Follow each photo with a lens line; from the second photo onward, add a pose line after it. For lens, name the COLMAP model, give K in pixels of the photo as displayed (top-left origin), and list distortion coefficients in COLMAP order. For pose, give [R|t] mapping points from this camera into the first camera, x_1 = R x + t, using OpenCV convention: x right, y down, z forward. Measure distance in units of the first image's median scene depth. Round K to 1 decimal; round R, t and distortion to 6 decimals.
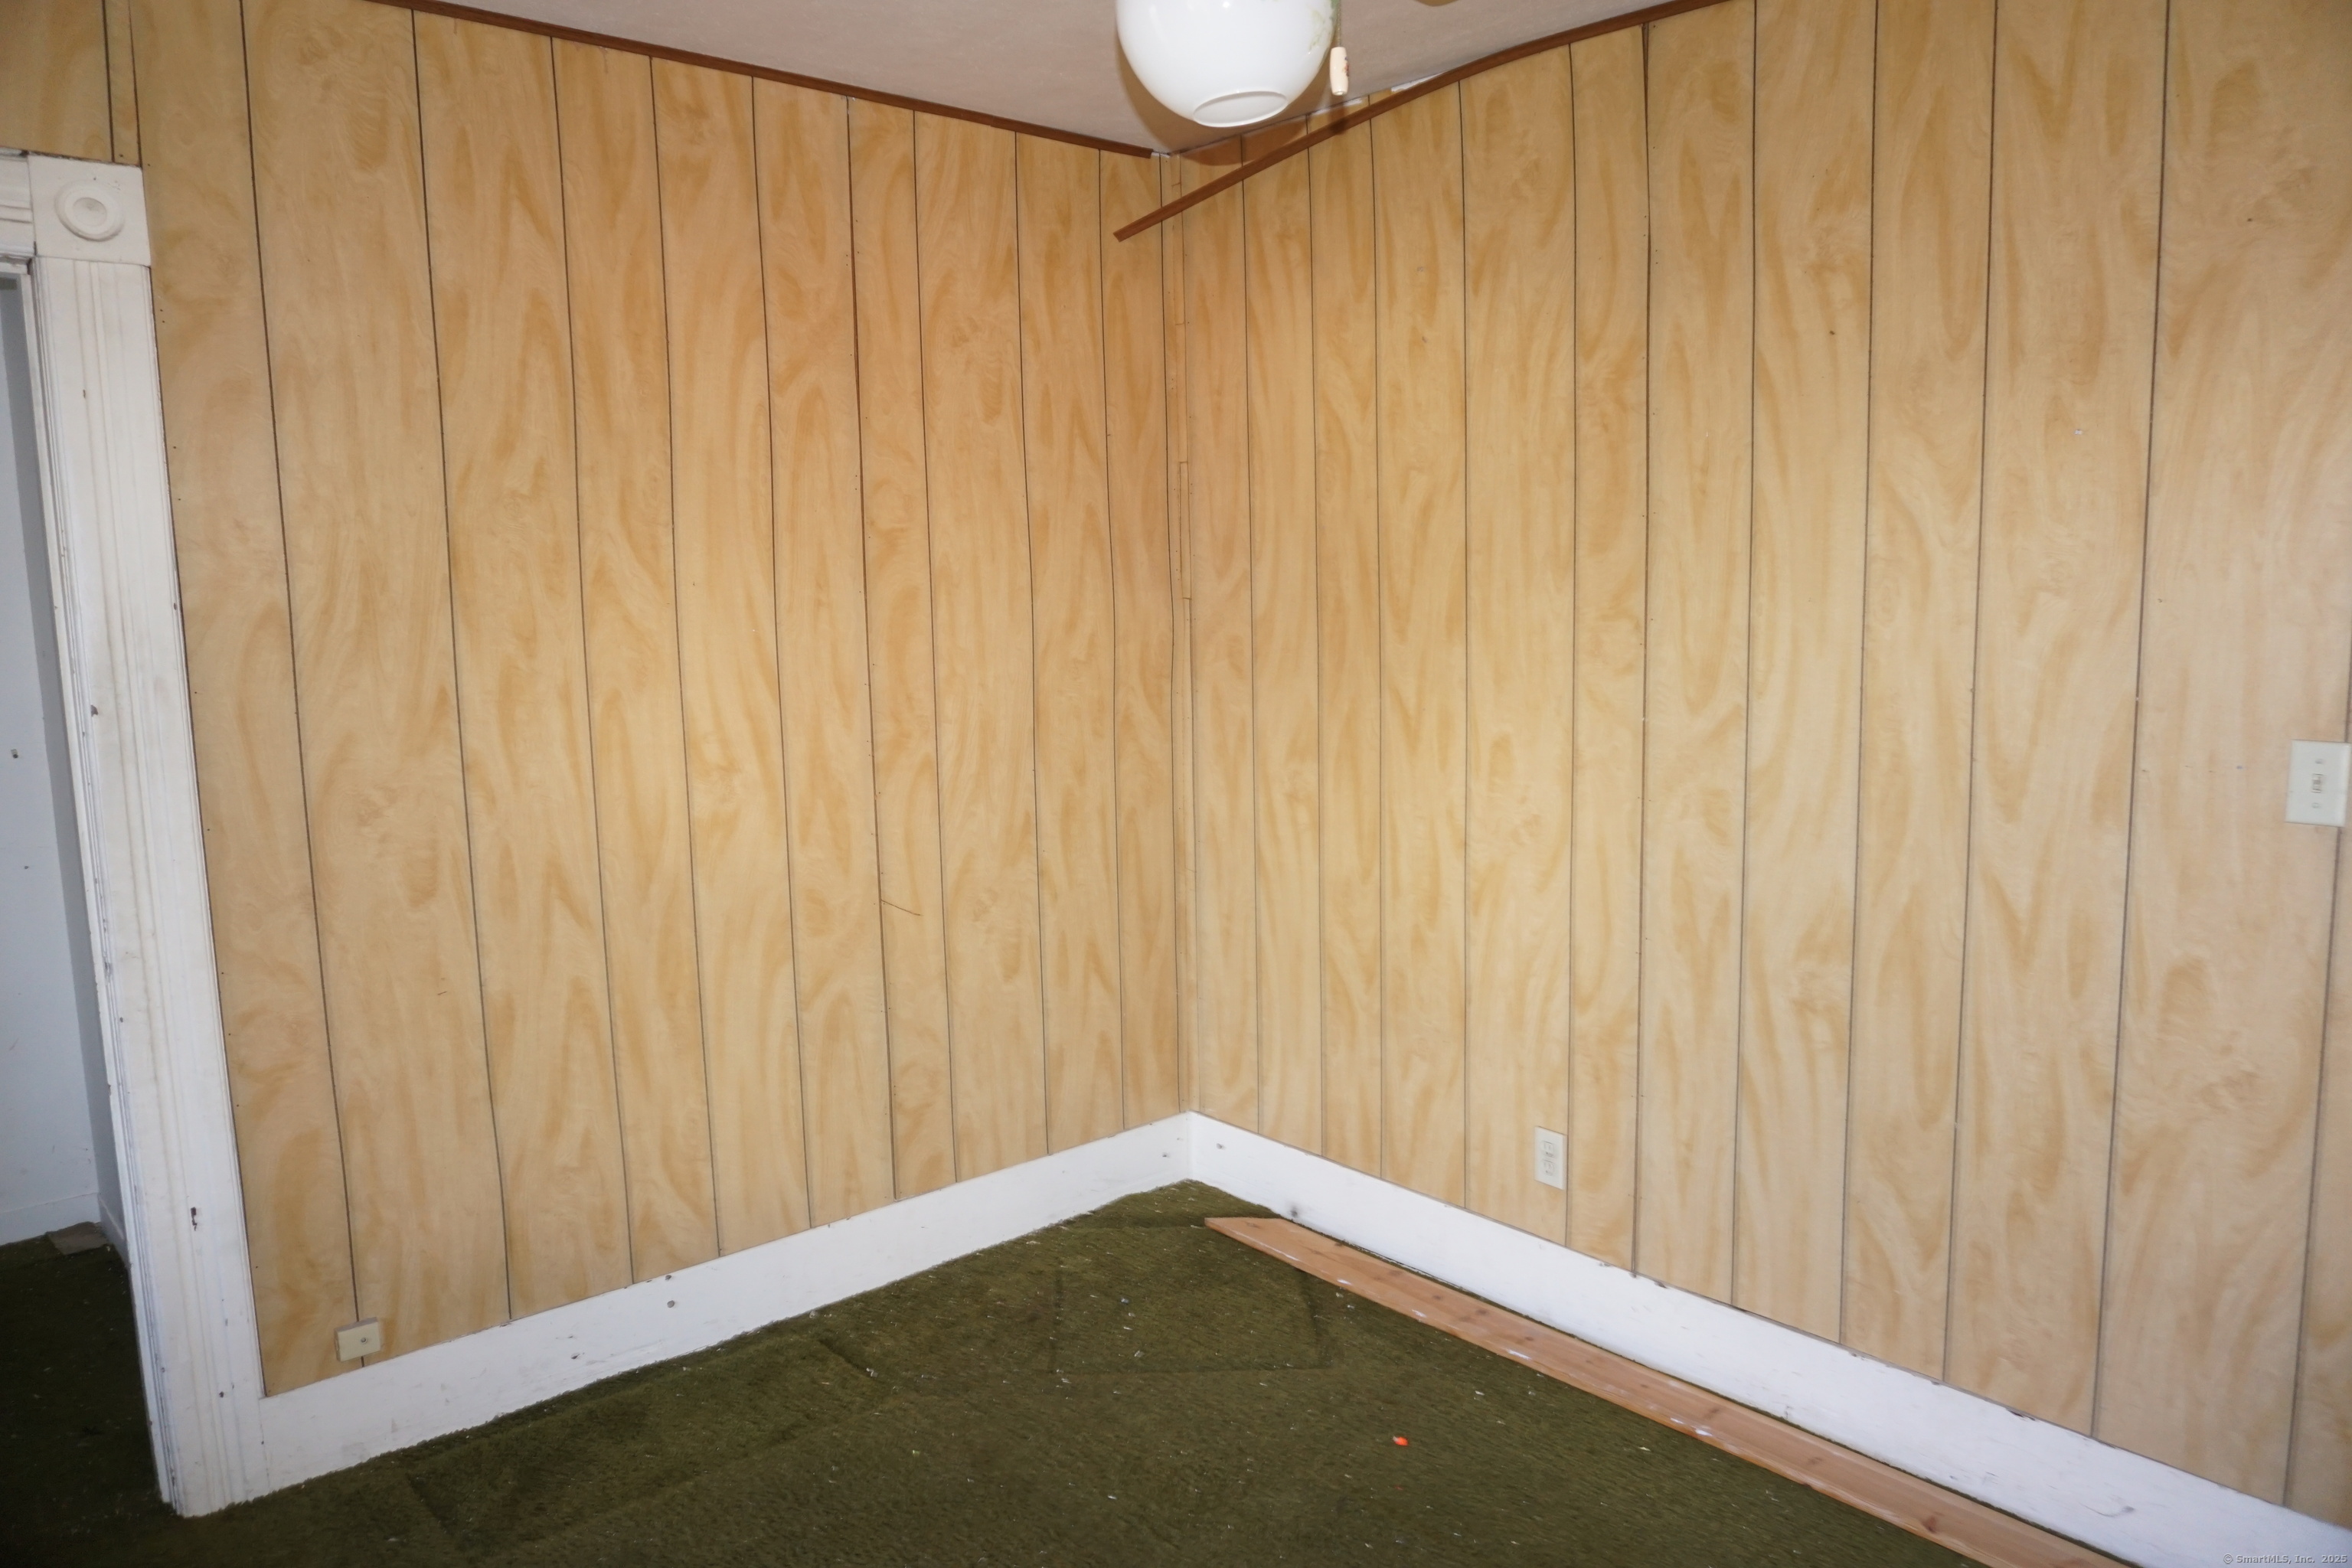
lens RADIAL K [[1612.5, 0, 1176.0], [0, 1612.5, 784.0], [0, 0, 1]] dist [-0.062732, 0.036112]
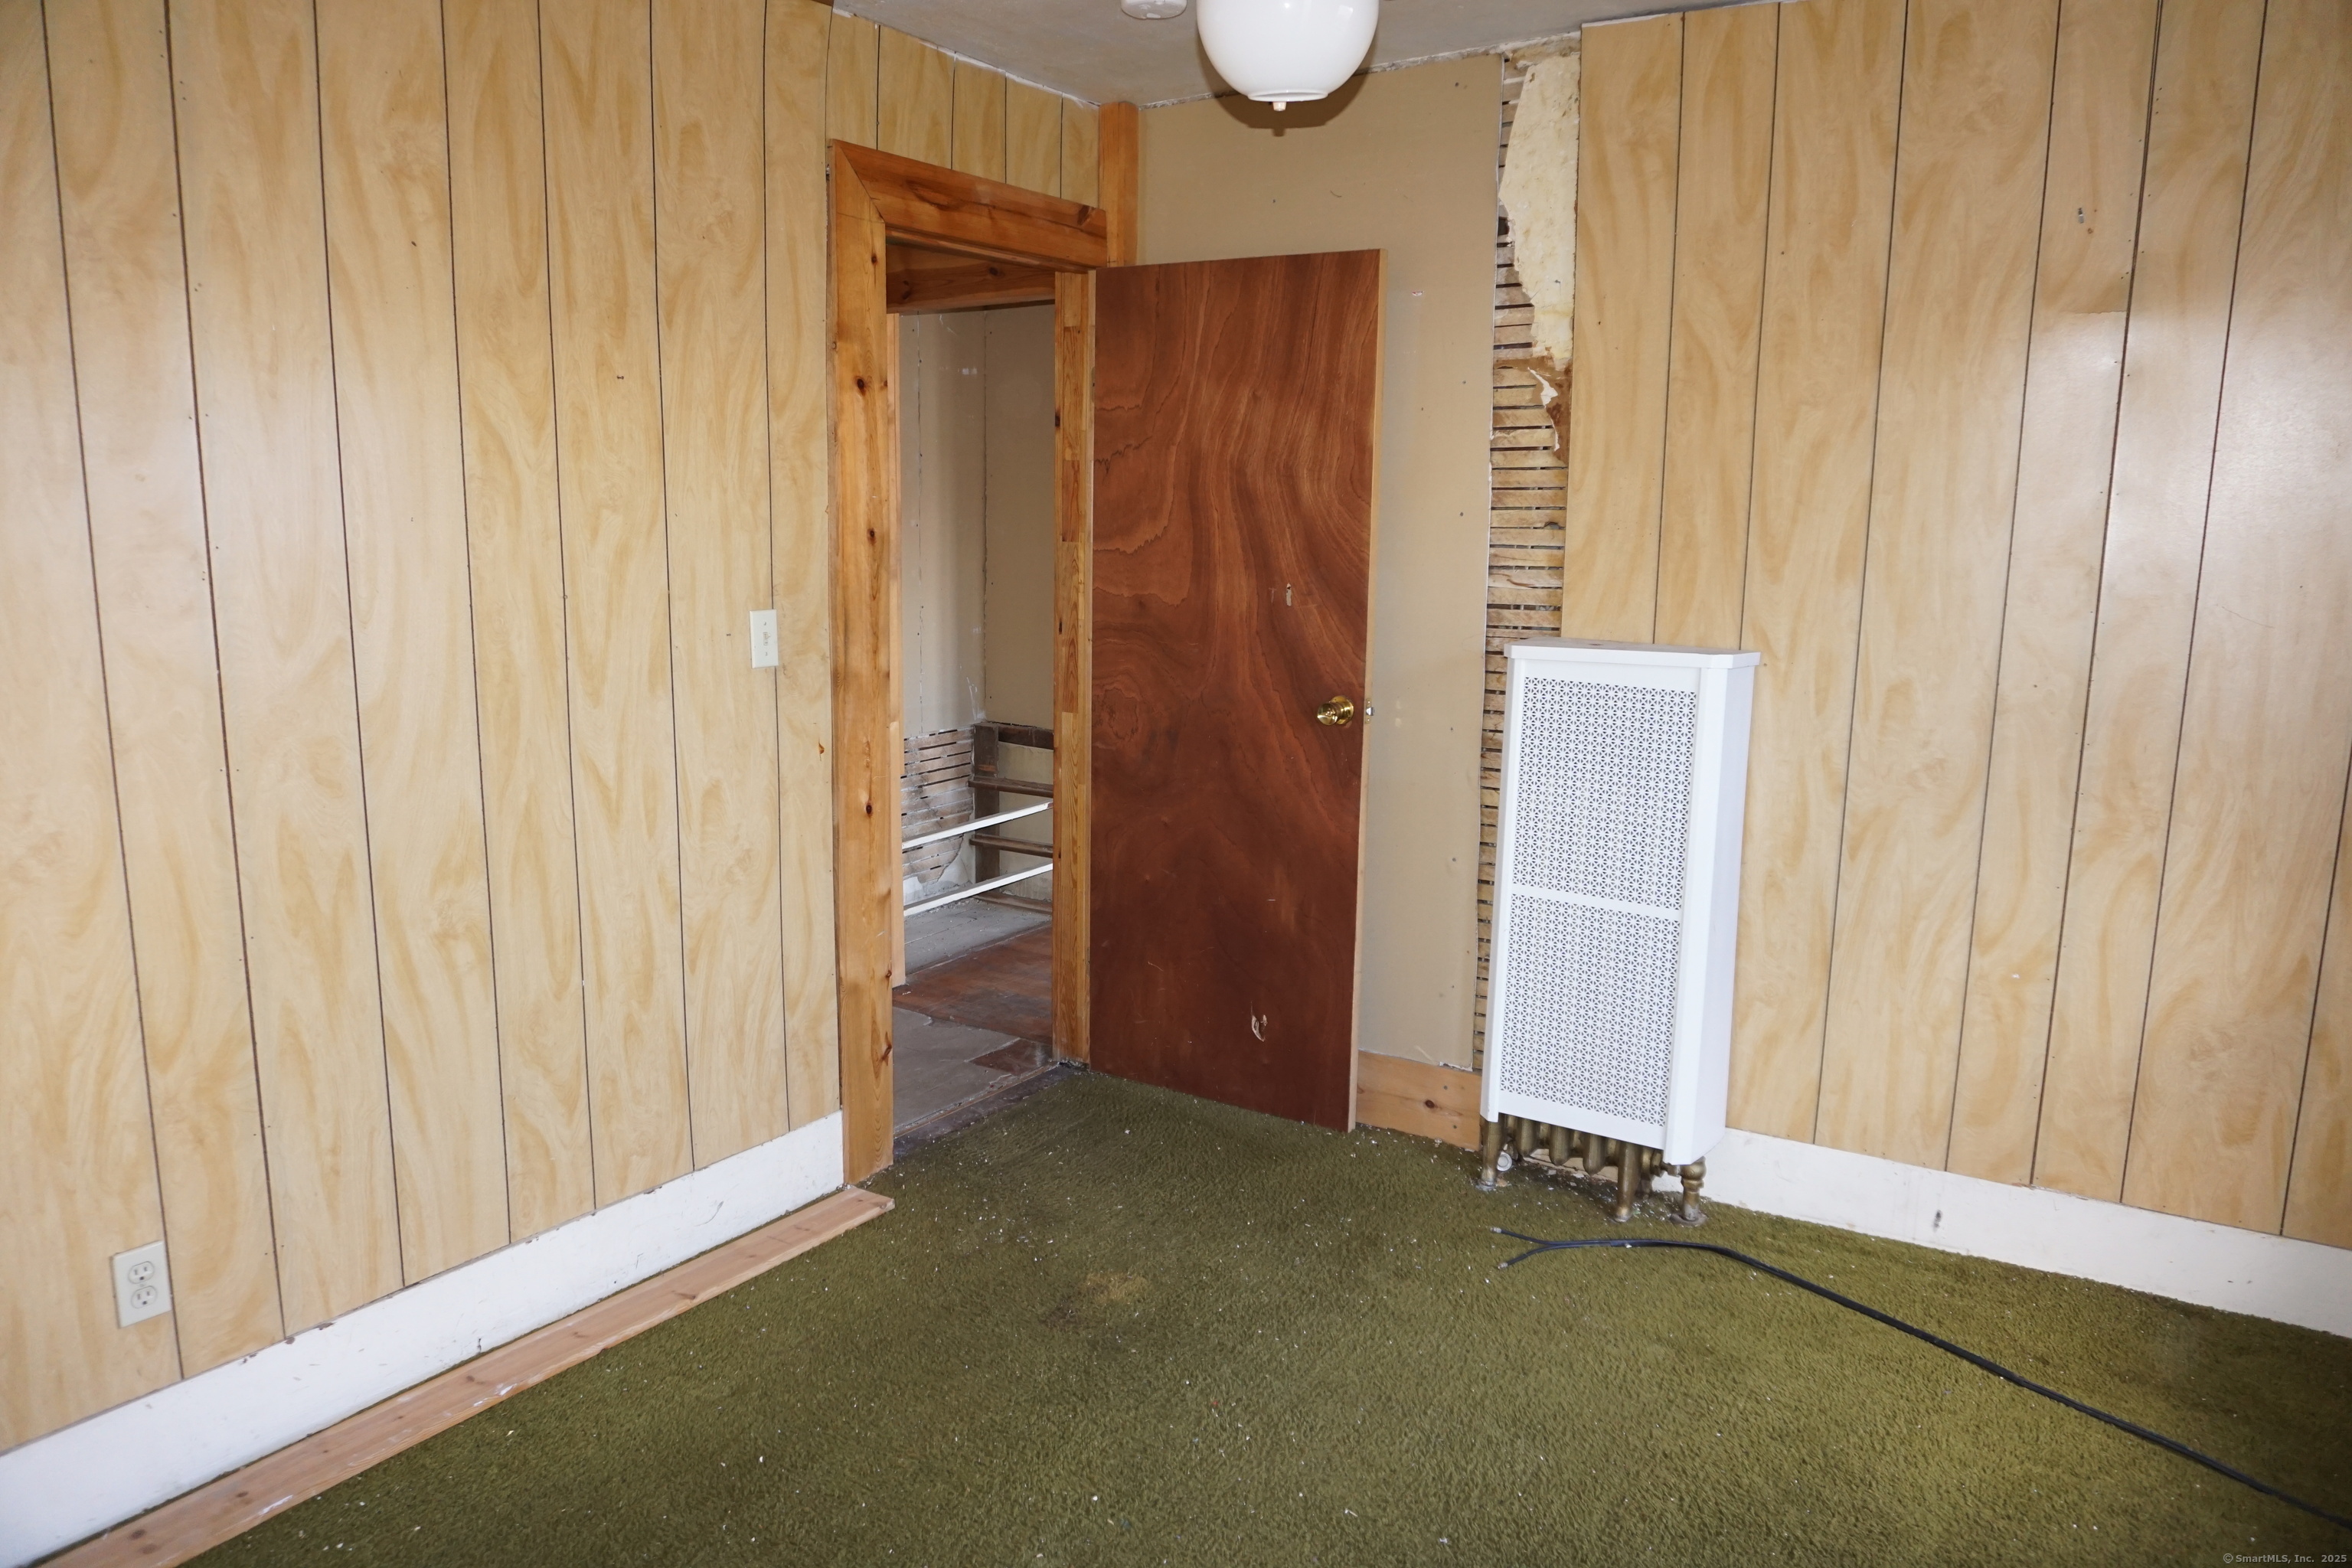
lens RADIAL K [[1612.5, 0, 1176.0], [0, 1612.5, 784.0], [0, 0, 1]] dist [-0.062732, 0.036112]
pose [[-0.262042, -0.149254, 0.953445, -0.681121], [0.128504, 0.973774, 0.187754, -0.082669], [-0.956462, 0.171721, -0.235990, 0.832575]]
